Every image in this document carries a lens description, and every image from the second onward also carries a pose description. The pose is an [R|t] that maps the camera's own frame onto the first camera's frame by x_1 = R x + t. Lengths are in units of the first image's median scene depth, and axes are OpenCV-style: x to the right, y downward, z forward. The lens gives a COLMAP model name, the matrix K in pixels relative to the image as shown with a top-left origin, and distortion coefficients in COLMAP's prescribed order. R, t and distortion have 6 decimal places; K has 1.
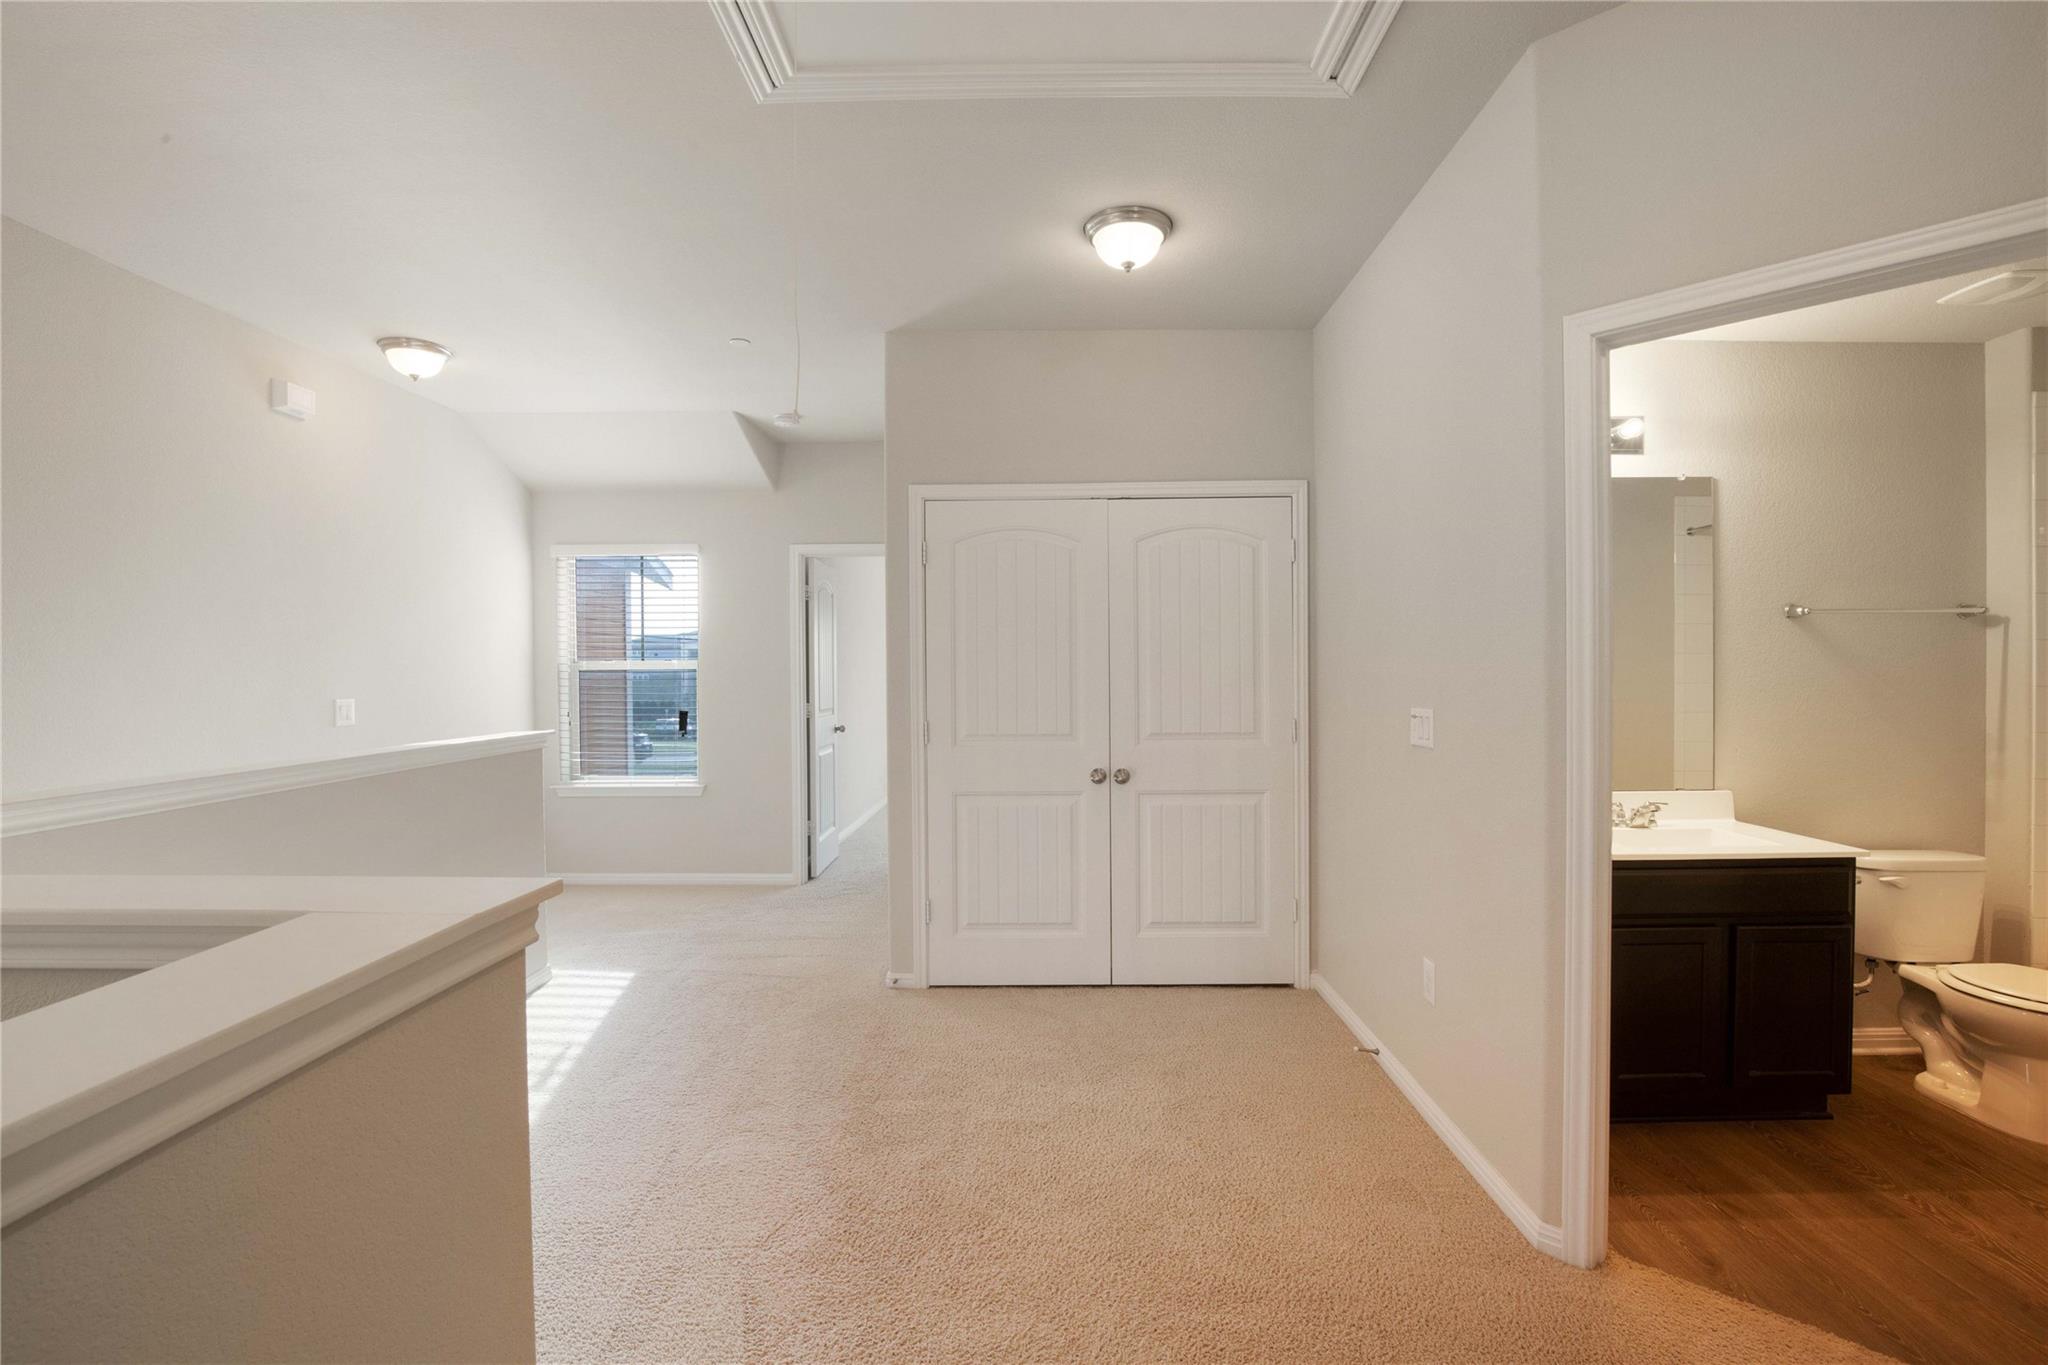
lens RADIAL K [[942.0, 0, 1027.6], [0, 942.0, 687.4], [0, 0, 1]] dist [-0.034725, 0.007376]
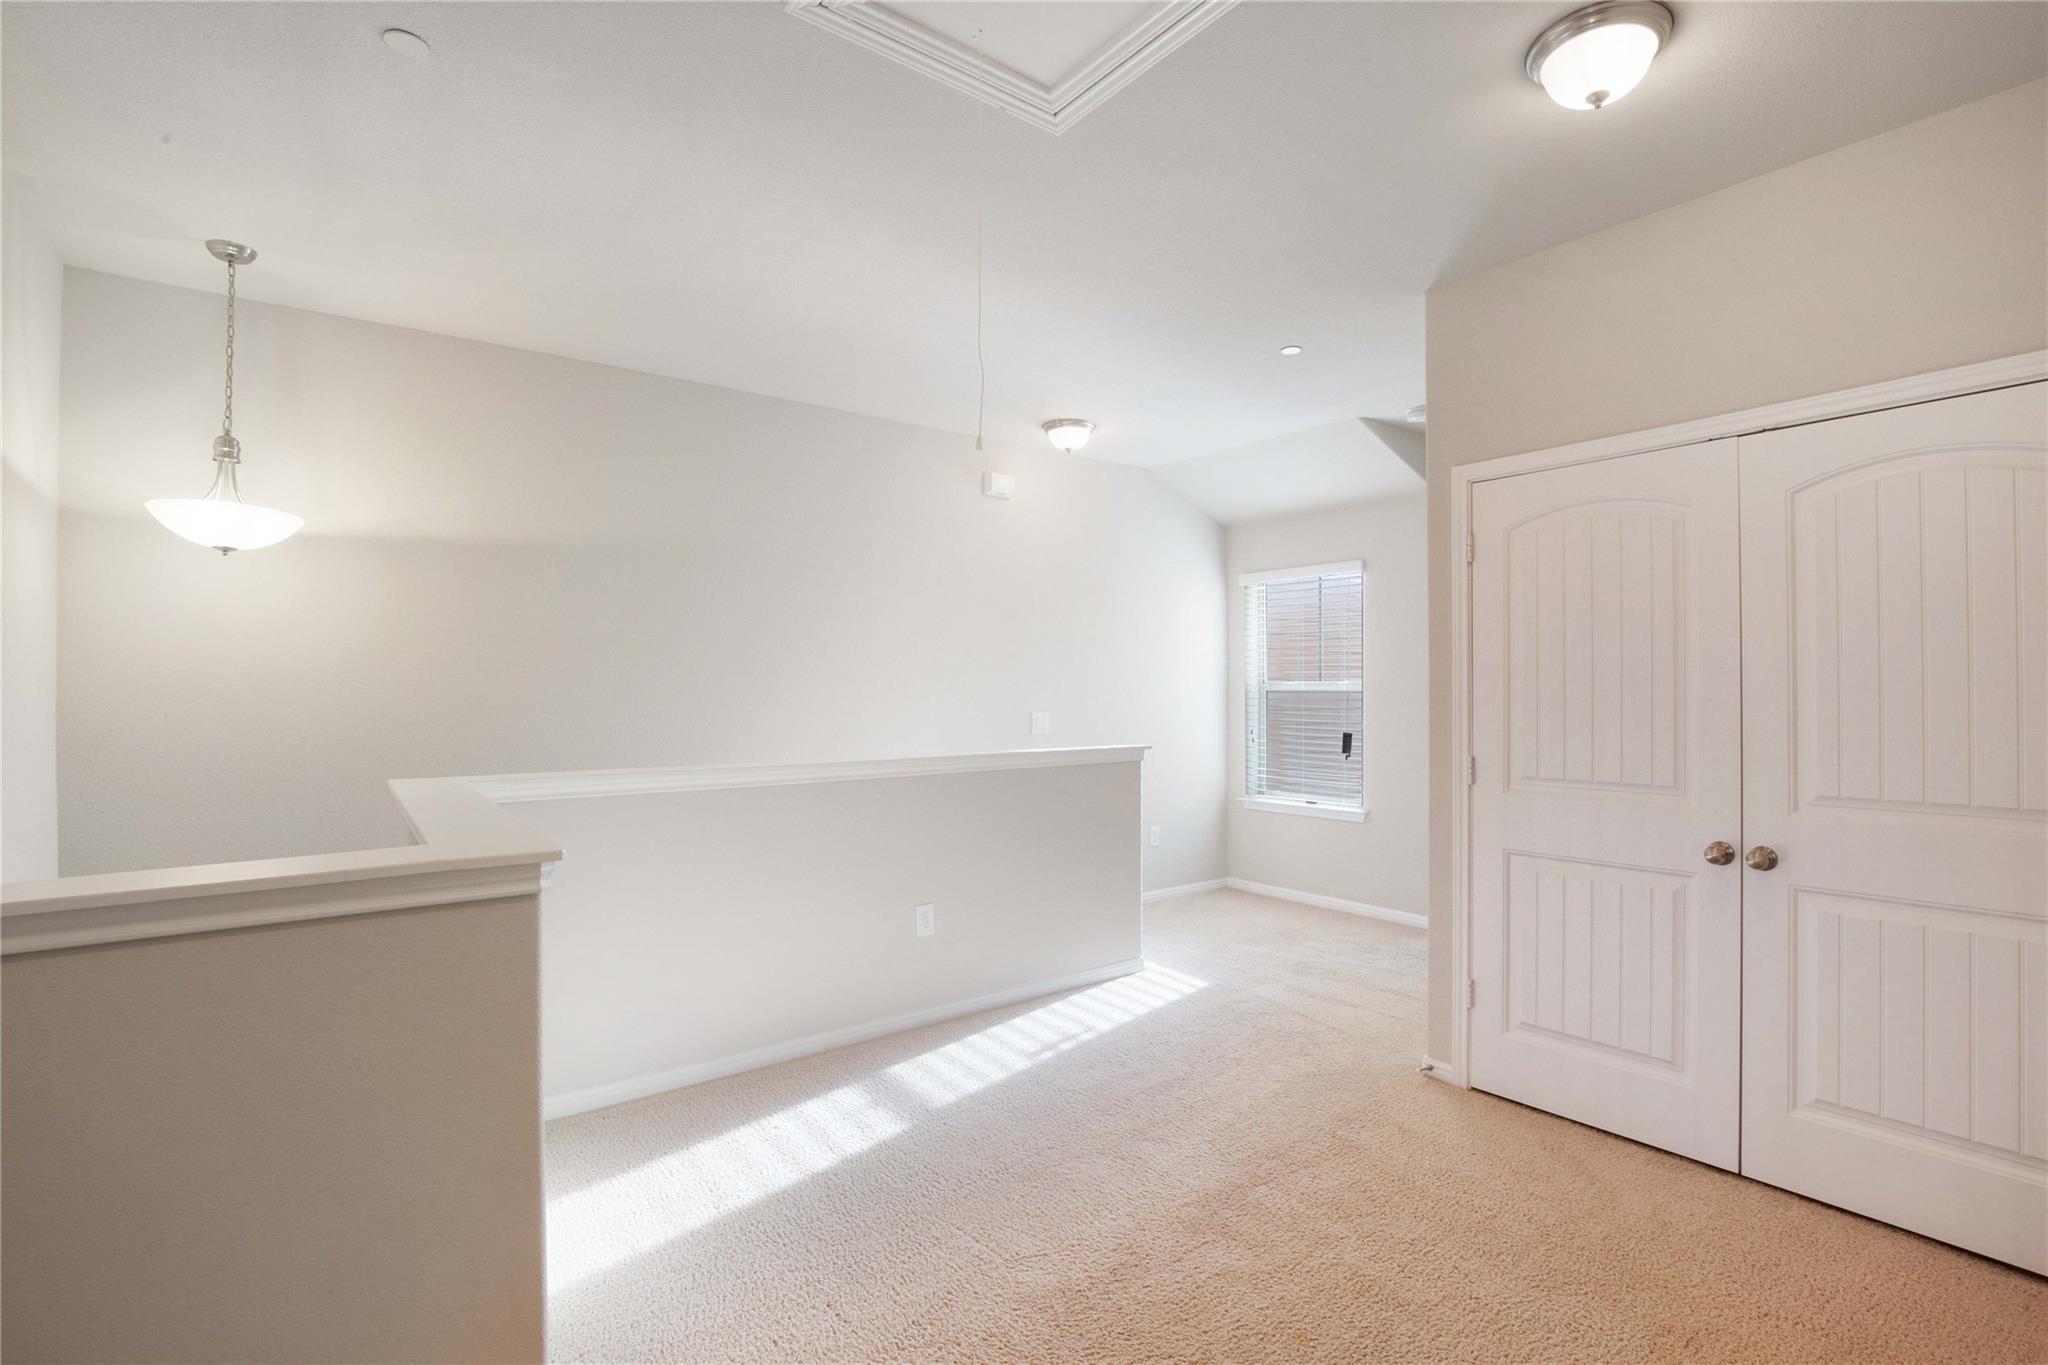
lens RADIAL K [[942.0, 0, 1040.0], [0, 942.0, 691.3], [0, 0, 1]] dist [-0.034725, 0.007376]
pose [[0.620722, 0.004396, -0.784018, 0.288470], [-0.017060, 0.999823, -0.007902, -0.007252], [0.783845, 0.018280, 0.620687, 0.212484]]
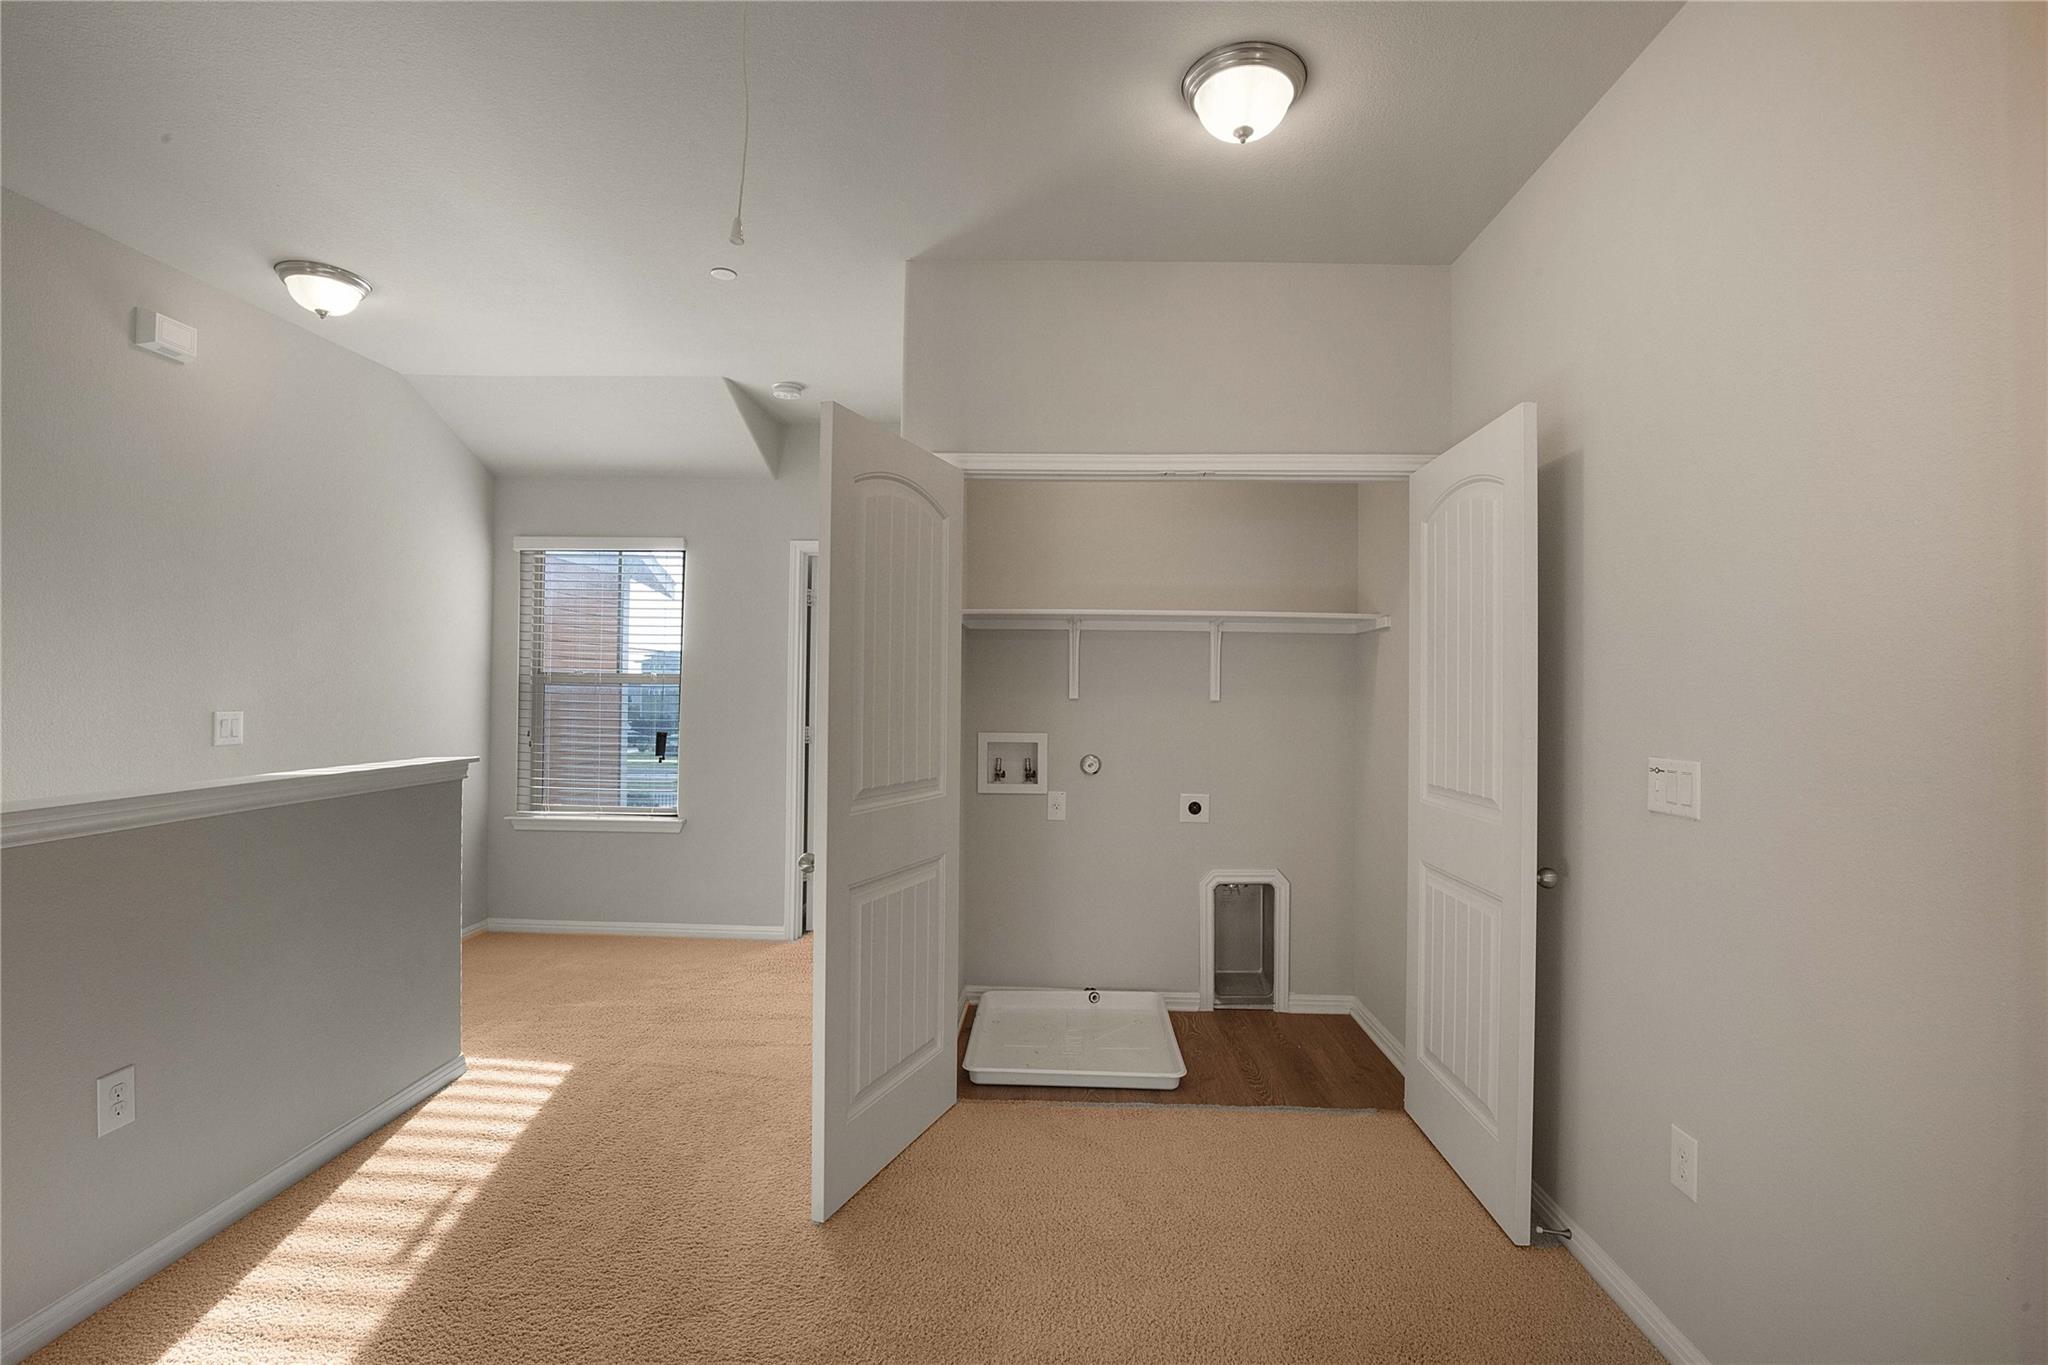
lens RADIAL K [[942.0, 0, 1023.0], [0, 942.0, 690.4], [0, 0, 1]] dist [-0.034725, 0.007376]
pose [[0.999595, 0.019229, -0.020959, -0.029861], [-0.019673, 0.999583, -0.021142, -0.002595], [0.020544, 0.021546, 0.999557, 0.222170]]
